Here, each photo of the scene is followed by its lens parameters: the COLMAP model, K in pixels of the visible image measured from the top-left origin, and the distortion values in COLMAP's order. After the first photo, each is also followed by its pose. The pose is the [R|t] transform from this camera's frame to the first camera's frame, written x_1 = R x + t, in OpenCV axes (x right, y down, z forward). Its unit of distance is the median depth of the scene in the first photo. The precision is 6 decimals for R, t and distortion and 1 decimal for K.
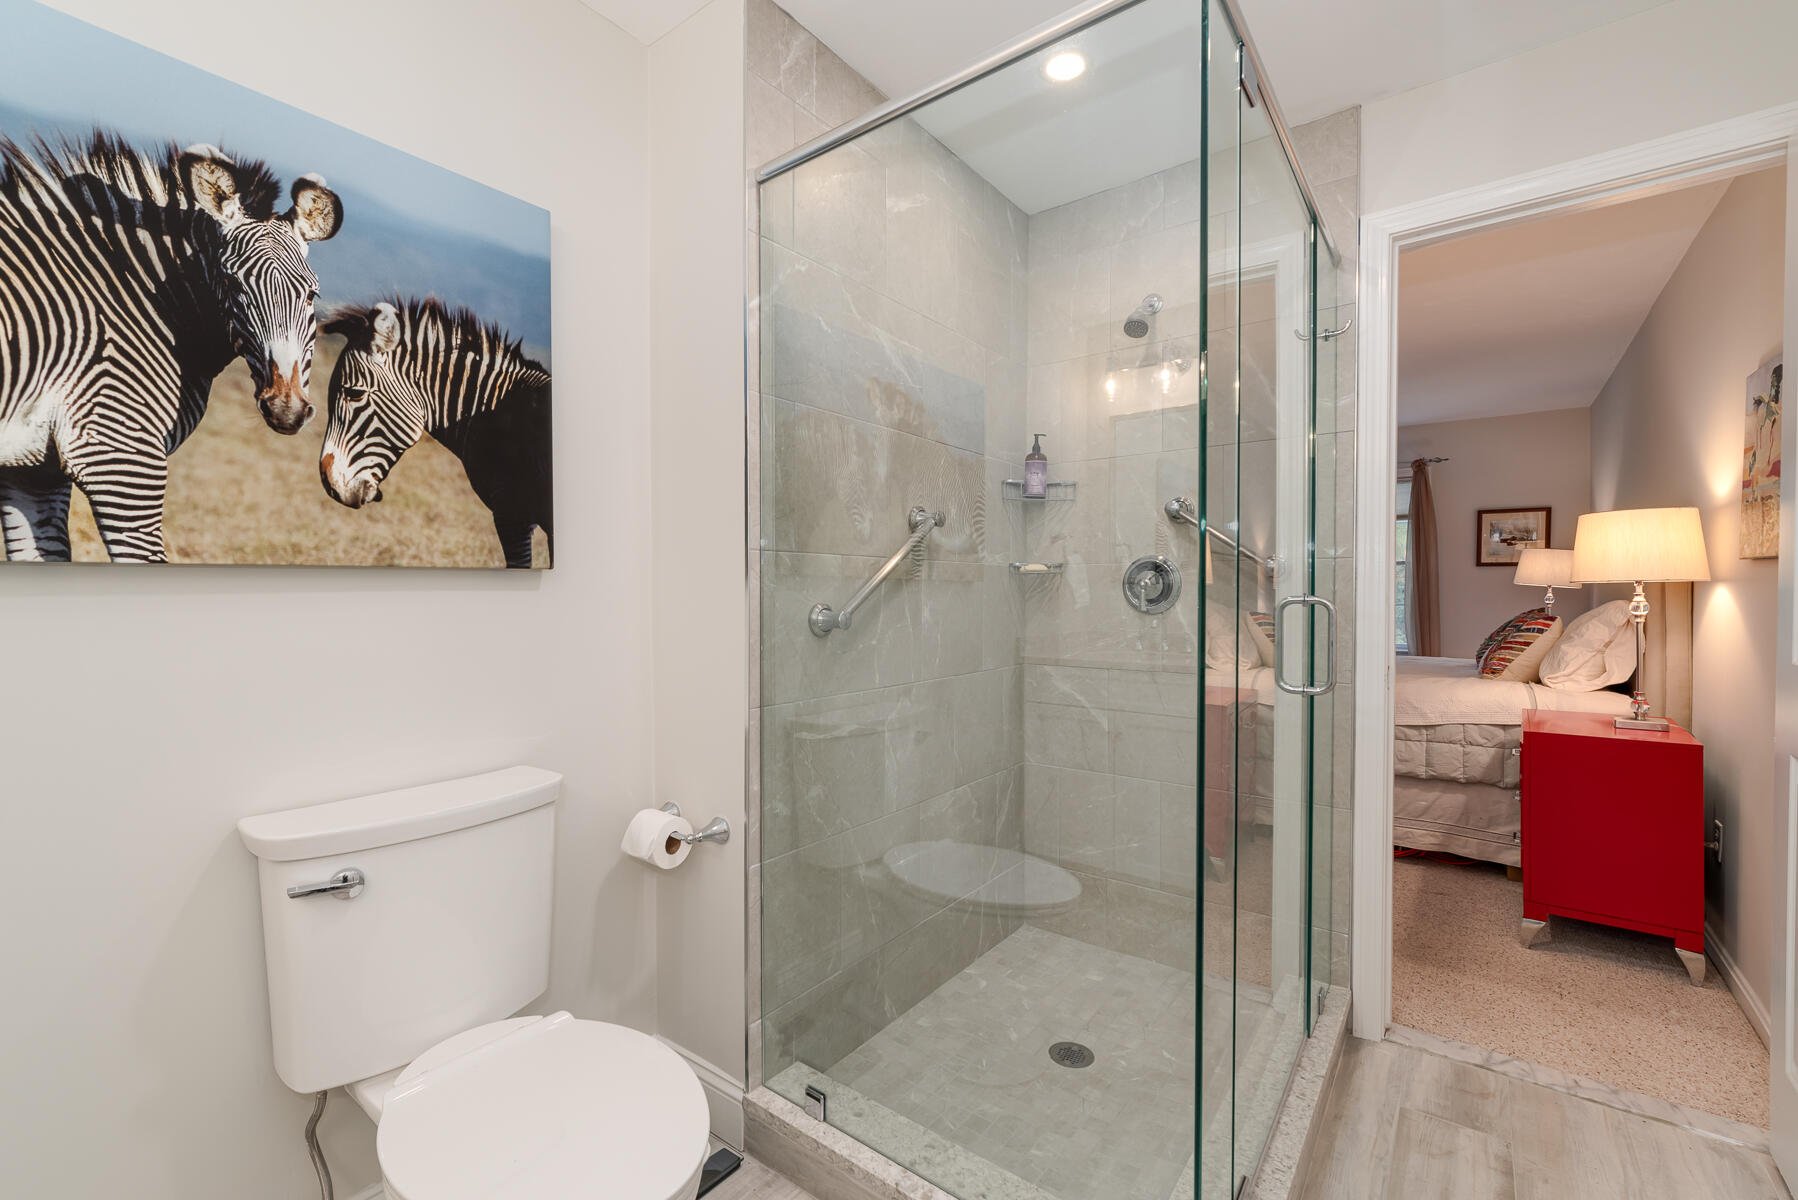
lens RADIAL K [[768.6, 0, 894.0], [0, 768.6, 600.9], [0, 0, 1]] dist [0.001582, 0.003162]
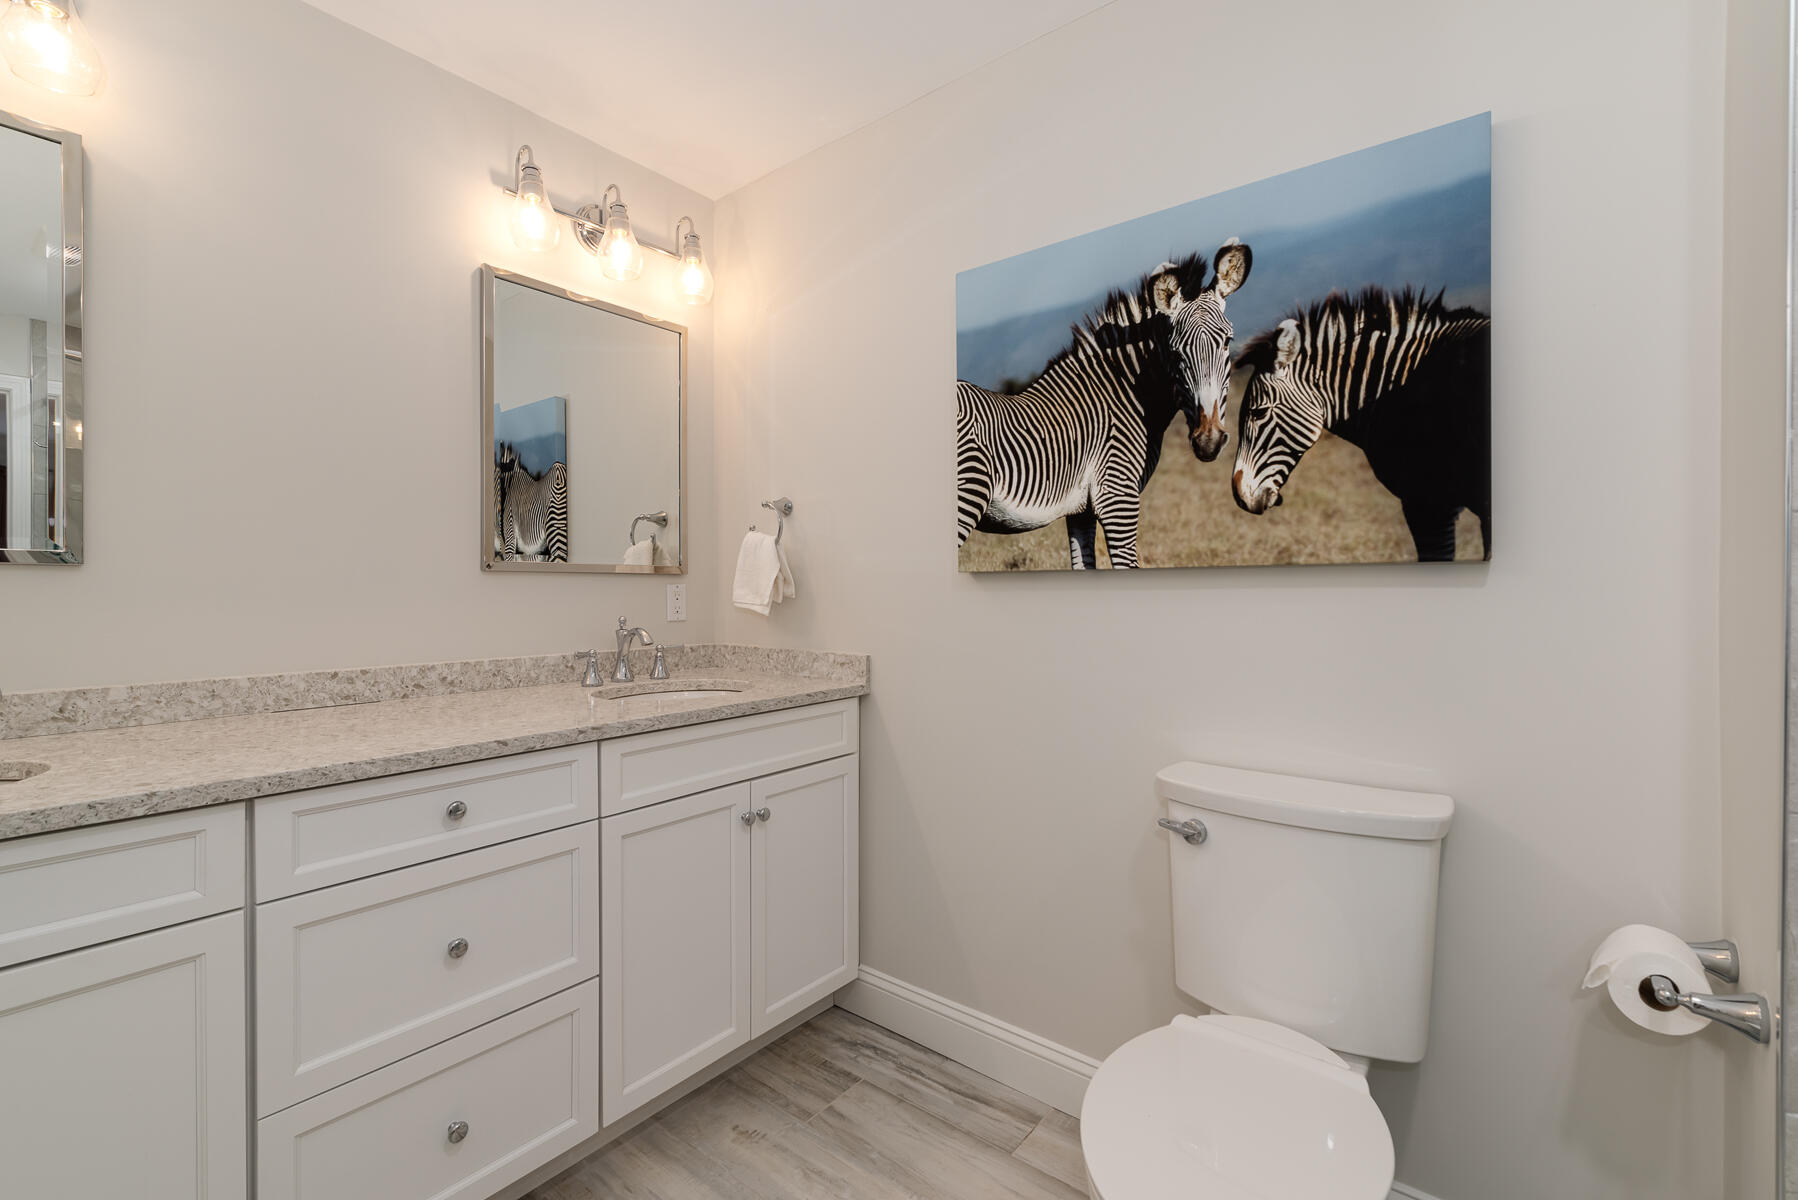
lens RADIAL K [[768.6, 0, 894.0], [0, 768.6, 600.9], [0, 0, 1]] dist [0.001582, 0.003162]
pose [[-0.011854, 0.015002, -0.999817, 0.438322], [-0.017544, 0.999730, 0.015209, -0.001199], [0.999776, 0.017721, -0.011588, 0.484515]]
